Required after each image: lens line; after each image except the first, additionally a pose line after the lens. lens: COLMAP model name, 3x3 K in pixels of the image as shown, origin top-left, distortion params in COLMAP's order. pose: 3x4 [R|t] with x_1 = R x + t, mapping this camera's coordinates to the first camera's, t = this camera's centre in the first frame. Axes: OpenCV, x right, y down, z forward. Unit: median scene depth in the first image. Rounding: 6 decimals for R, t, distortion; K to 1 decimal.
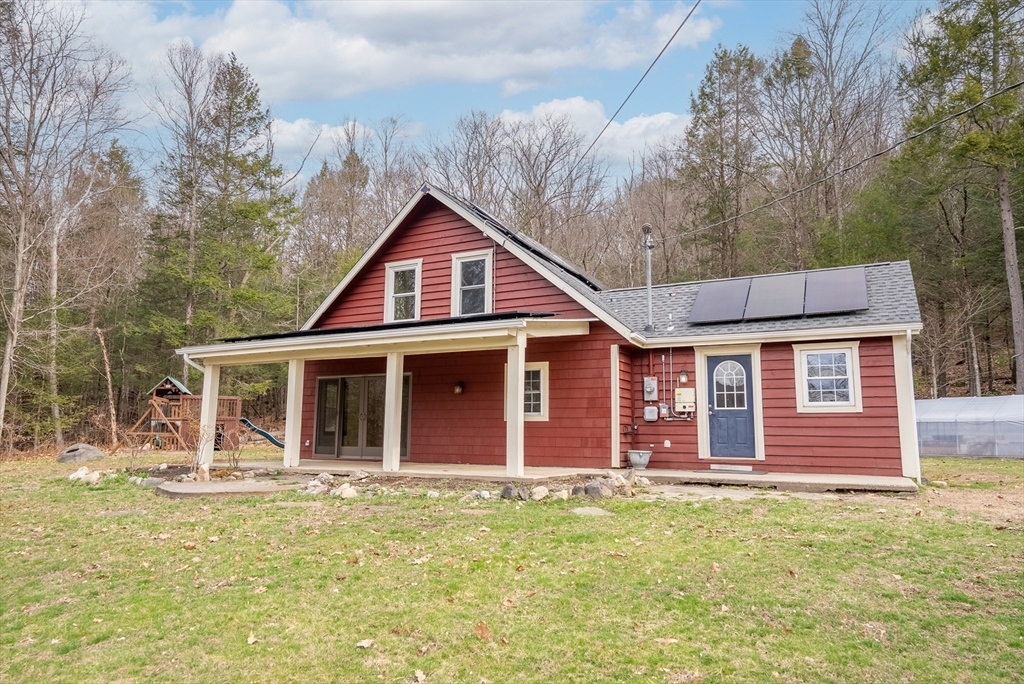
lens RADIAL K [[666.7, 0, 524.5], [0, 666.7, 341.8], [0, 0, 1]] dist [0.007024, 0.001503]
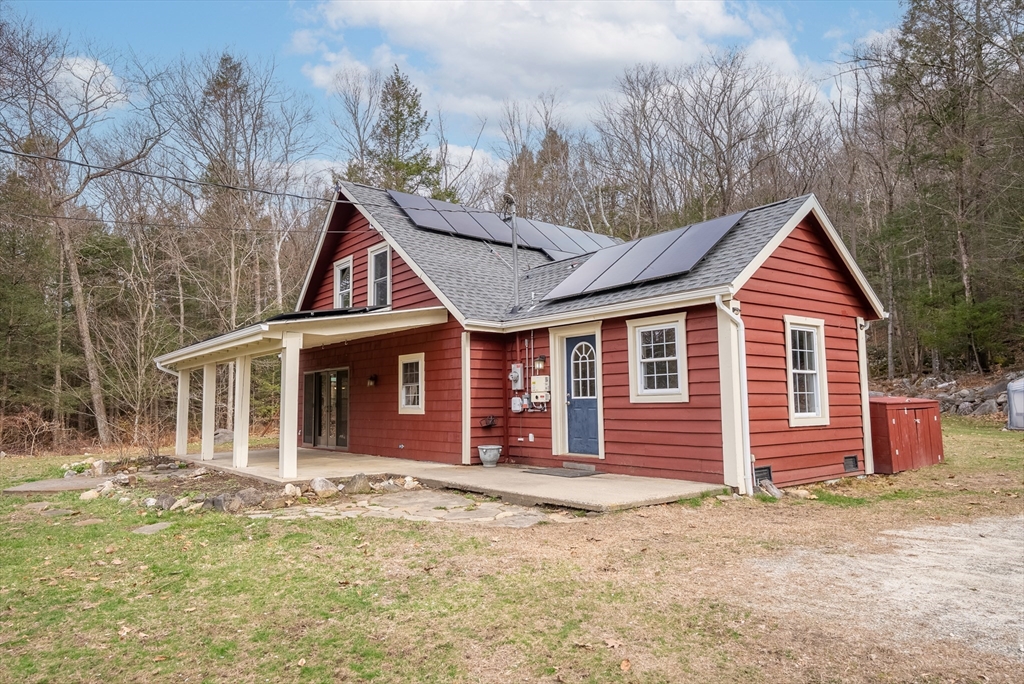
lens RADIAL K [[670.2, 0, 508.4], [0, 670.2, 342.0], [0, 0, 1]] dist [0.002445, 0.001921]
pose [[0.913183, -0.059660, -0.403160, 0.563874], [0.078828, 0.996403, 0.031103, -0.005997], [0.399854, -0.060183, 0.914601, 0.171907]]
